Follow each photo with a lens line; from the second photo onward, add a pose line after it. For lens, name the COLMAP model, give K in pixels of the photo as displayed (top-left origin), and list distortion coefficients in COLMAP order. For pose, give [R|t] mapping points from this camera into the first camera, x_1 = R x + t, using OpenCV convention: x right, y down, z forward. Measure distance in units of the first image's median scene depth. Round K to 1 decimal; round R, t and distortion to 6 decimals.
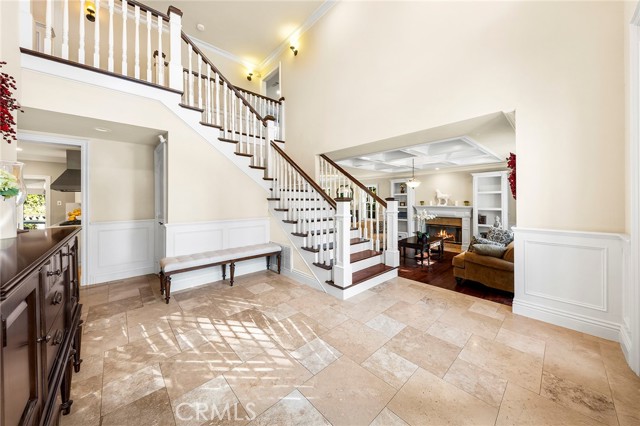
lens RADIAL K [[223.0, 0, 324.4], [0, 223.0, 199.8], [0, 0, 1]] dist [0.000971, -0.000736]
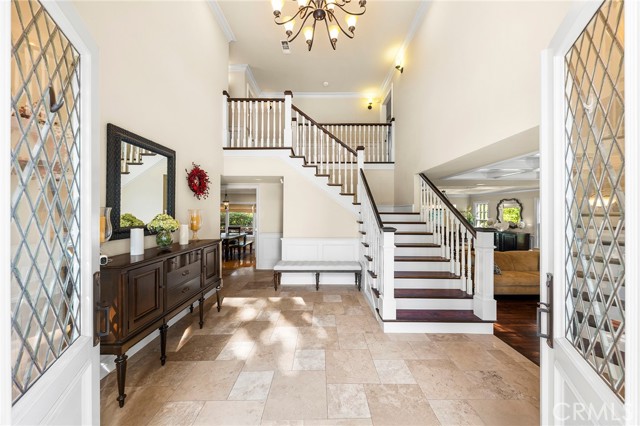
lens RADIAL K [[223.0, 0, 320.3], [0, 223.0, 211.1], [0, 0, 1]] dist [0.000971, -0.000736]
pose [[0.728457, 0.002525, -0.685086, 0.475546], [-0.004619, 0.999989, -0.001225, -0.069601], [0.685076, 0.004057, 0.728461, 0.079843]]
